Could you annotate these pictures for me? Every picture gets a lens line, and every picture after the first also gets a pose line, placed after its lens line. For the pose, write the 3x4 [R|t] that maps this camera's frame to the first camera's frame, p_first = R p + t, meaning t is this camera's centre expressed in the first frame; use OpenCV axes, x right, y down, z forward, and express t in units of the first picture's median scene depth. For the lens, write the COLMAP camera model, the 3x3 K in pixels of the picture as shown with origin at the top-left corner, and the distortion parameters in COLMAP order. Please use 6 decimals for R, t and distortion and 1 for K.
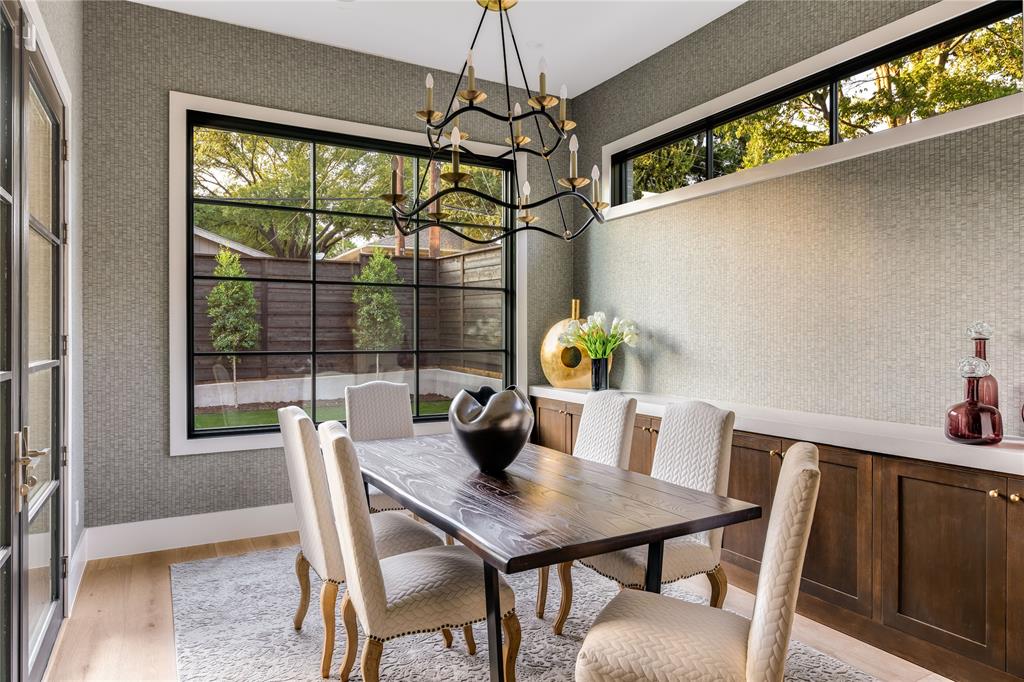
lens RADIAL K [[636.8, 0, 511.5], [0, 636.8, 339.2], [0, 0, 1]] dist [-0.009902, 0.001122]
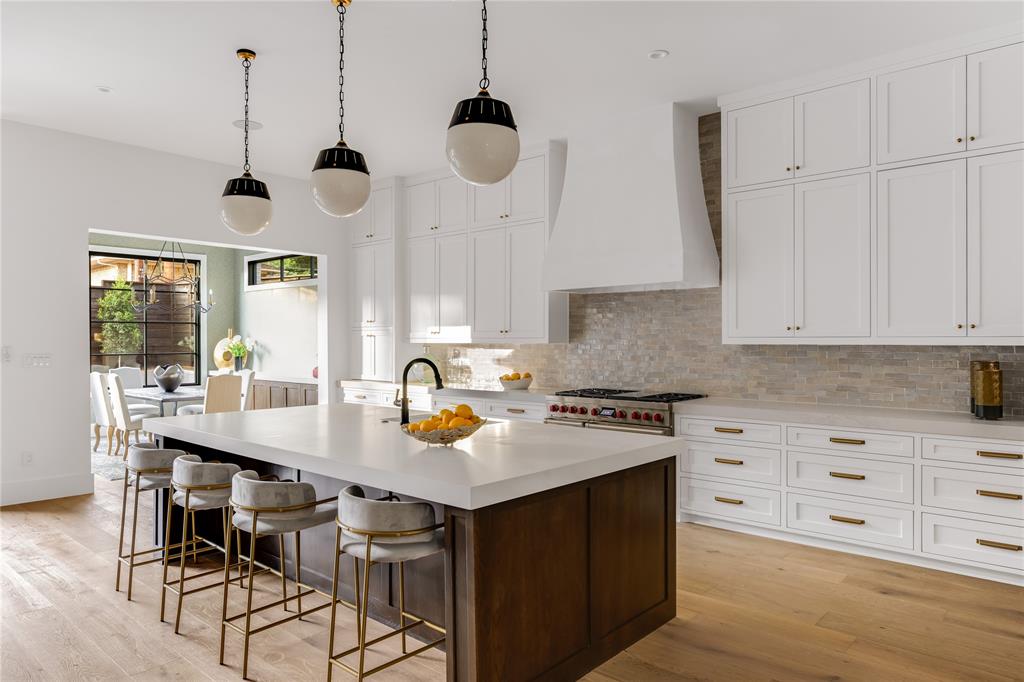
lens RADIAL K [[667.7, 0, 506.5], [0, 667.7, 340.3], [0, 0, 1]] dist [0.006222, 0.003069]
pose [[0.947437, -0.003977, 0.319918, 0.256699], [0.004571, 0.999989, -0.001106, -0.017980], [-0.319910, 0.002511, 0.947445, -1.384399]]
